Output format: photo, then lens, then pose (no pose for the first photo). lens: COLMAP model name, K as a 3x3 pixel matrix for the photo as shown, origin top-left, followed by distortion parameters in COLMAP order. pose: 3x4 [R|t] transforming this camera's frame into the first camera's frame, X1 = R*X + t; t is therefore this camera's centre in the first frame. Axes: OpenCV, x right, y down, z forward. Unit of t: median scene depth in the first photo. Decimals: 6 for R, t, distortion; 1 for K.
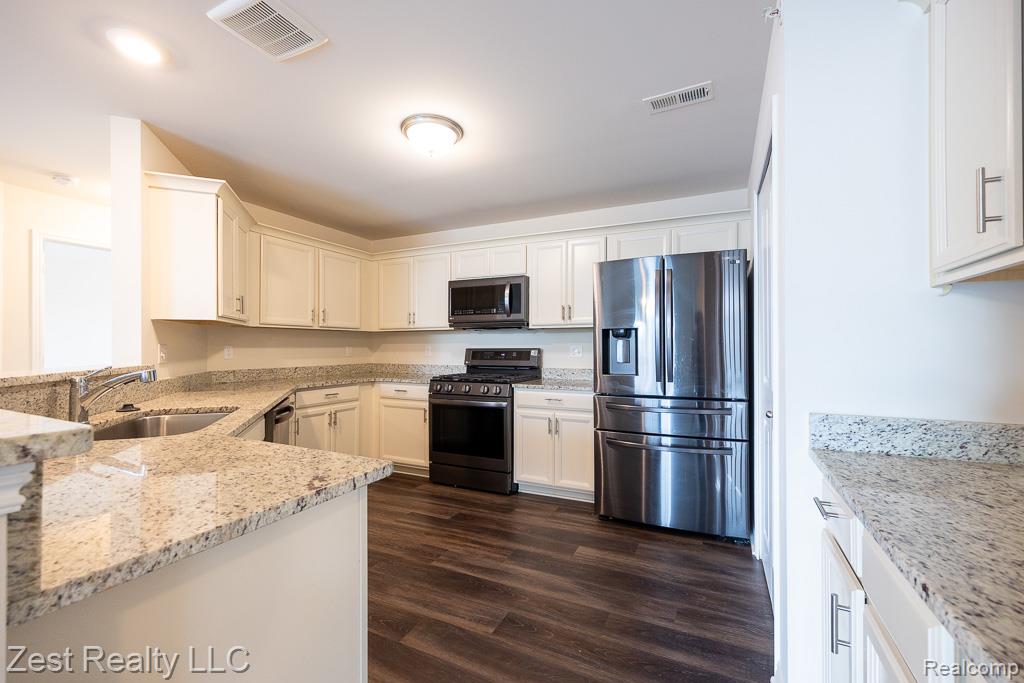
lens RADIAL K [[416.7, 0, 508.7], [0, 416.7, 348.2], [0, 0, 1]] dist [0.001311, -0.000397]
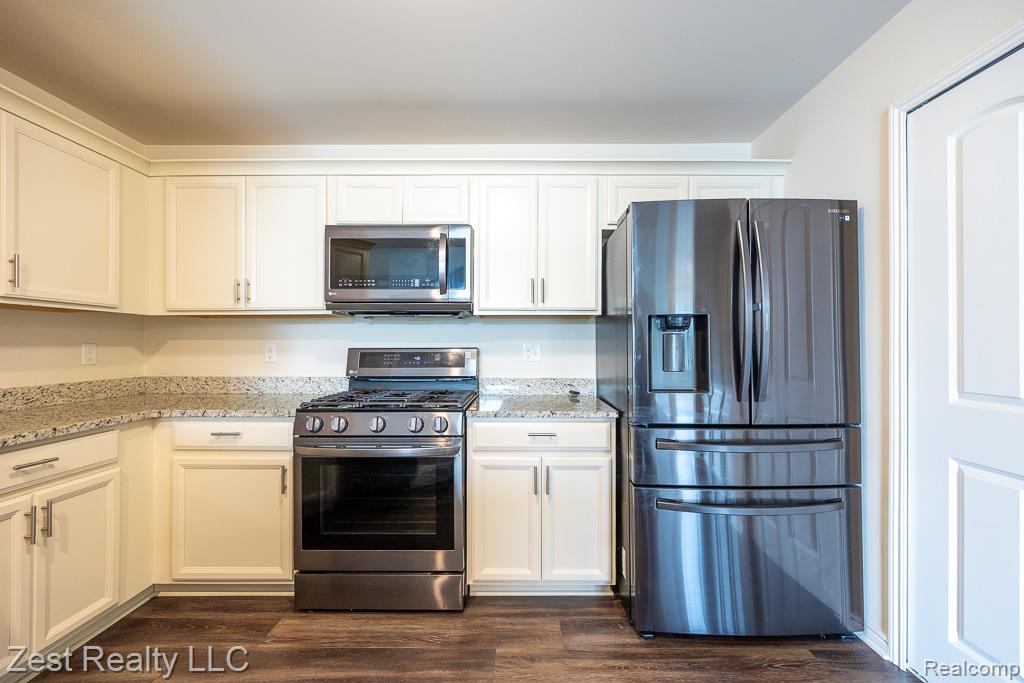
lens RADIAL K [[416.7, 0, 485.5], [0, 416.7, 346.3], [0, 0, 1]] dist [0.001311, -0.000397]
pose [[0.920677, -0.000054, 0.390325, -0.173488], [0.001404, 0.999994, -0.003173, 0.000143], [-0.390323, 0.003469, 0.920671, 0.437356]]
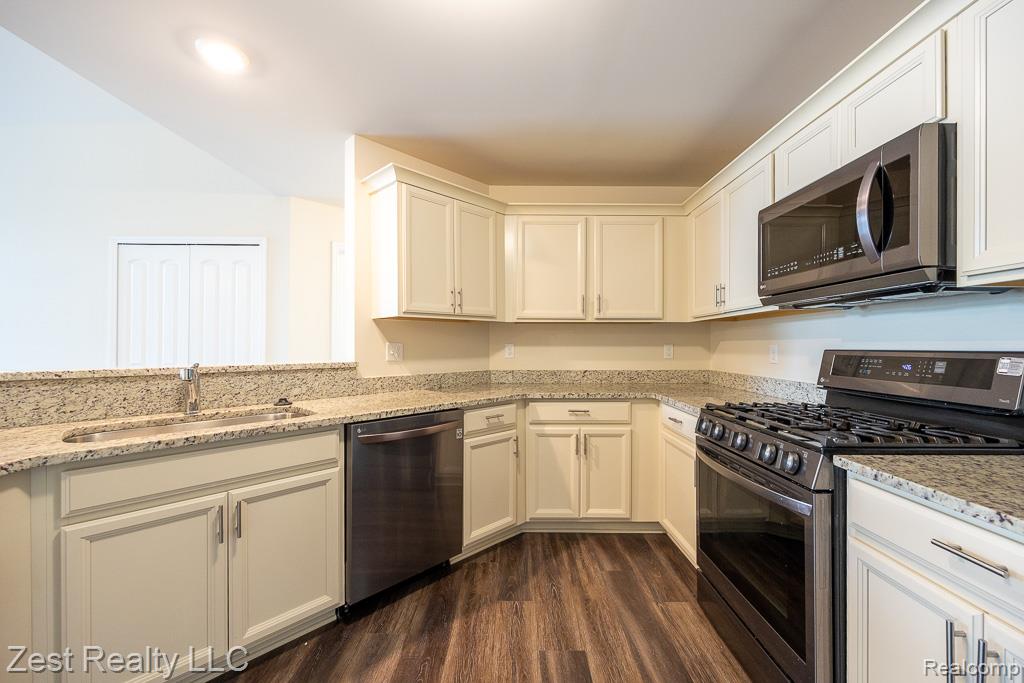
lens RADIAL K [[416.7, 0, 550.2], [0, 416.7, 345.4], [0, 0, 1]] dist [0.001311, -0.000397]
pose [[0.457920, 0.002138, -0.888991, 0.187741], [-0.004124, 0.999991, 0.000281, -0.003041], [0.888984, 0.003537, 0.457925, 0.590743]]
